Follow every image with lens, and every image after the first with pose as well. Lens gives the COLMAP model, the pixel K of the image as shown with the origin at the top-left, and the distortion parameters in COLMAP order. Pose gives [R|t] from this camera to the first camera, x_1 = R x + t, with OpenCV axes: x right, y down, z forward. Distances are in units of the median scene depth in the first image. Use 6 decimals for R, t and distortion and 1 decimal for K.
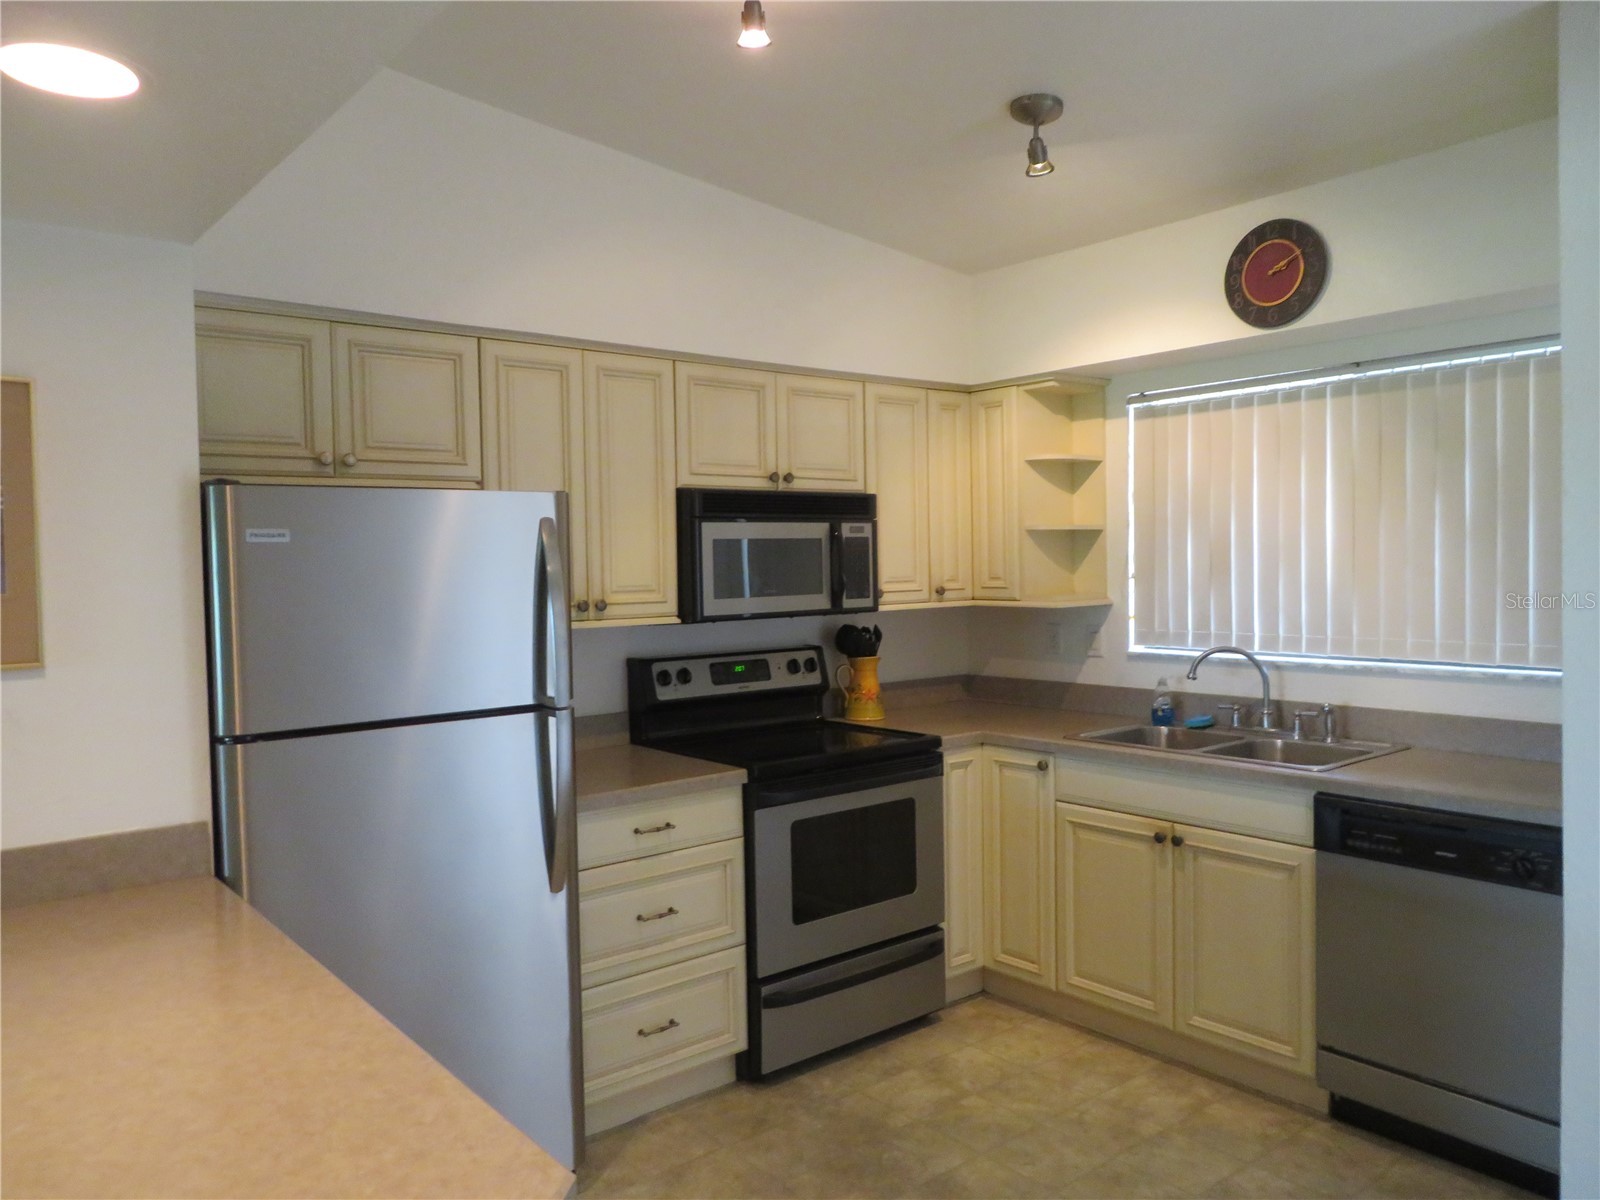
lens RADIAL K [[1148.3, 0, 787.5], [0, 1148.3, 603.0], [0, 0, 1]] dist [-0.012710, 0.011058]
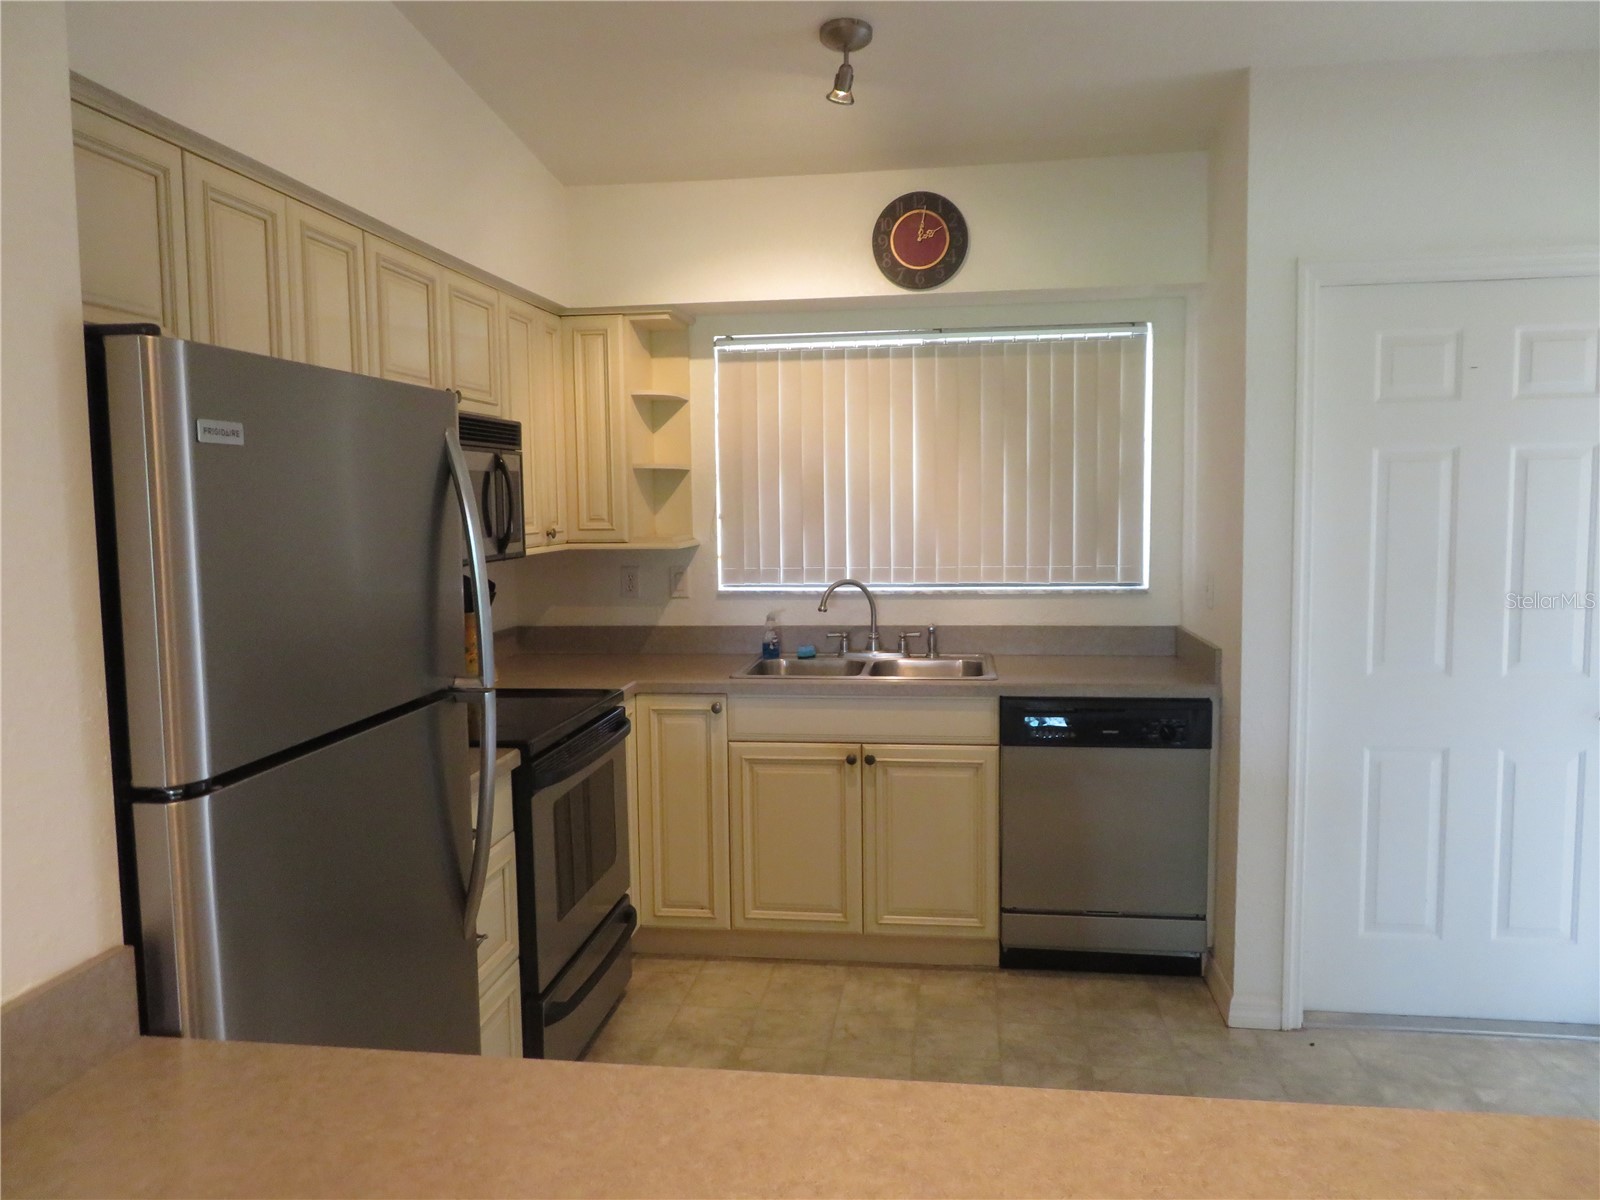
lens RADIAL K [[1148.3, 0, 791.2], [0, 1148.3, 601.3], [0, 0, 1]] dist [-0.012710, 0.011058]
pose [[0.733501, -0.052753, 0.677639, -0.432974], [0.025580, 0.998420, 0.050037, 0.002986], [-0.679207, -0.019369, 0.733691, 0.256950]]
